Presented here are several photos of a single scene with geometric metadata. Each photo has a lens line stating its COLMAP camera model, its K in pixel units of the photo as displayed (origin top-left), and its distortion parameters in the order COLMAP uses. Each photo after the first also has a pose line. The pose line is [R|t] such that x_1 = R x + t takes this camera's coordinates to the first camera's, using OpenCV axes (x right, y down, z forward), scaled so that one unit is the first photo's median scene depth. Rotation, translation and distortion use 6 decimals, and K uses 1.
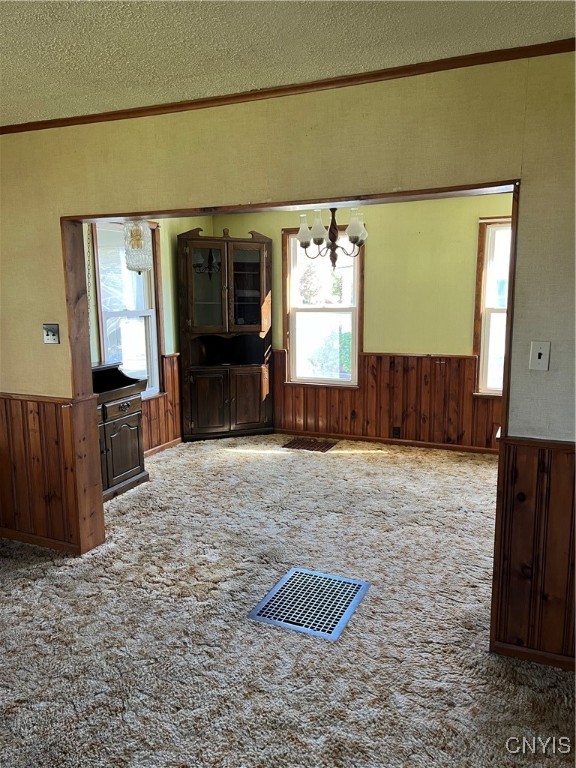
lens RADIAL K [[577.4, 0, 288.0], [0, 577.4, 384.0], [0, 0, 1]] dist [0.024787, -0.000066]
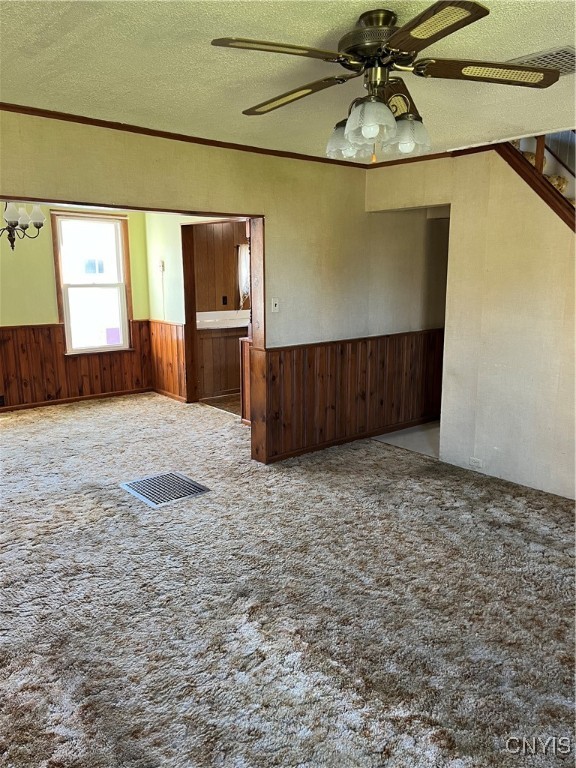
lens RADIAL K [[579.0, 0, 287.8], [0, 579.0, 379.7], [0, 0, 1]] dist [0.045611, -0.066353]
pose [[0.430948, -0.160567, 0.887976, -0.903802], [0.134366, 0.984490, 0.112809, -0.010301], [-0.892317, 0.070699, 0.445839, 0.058585]]
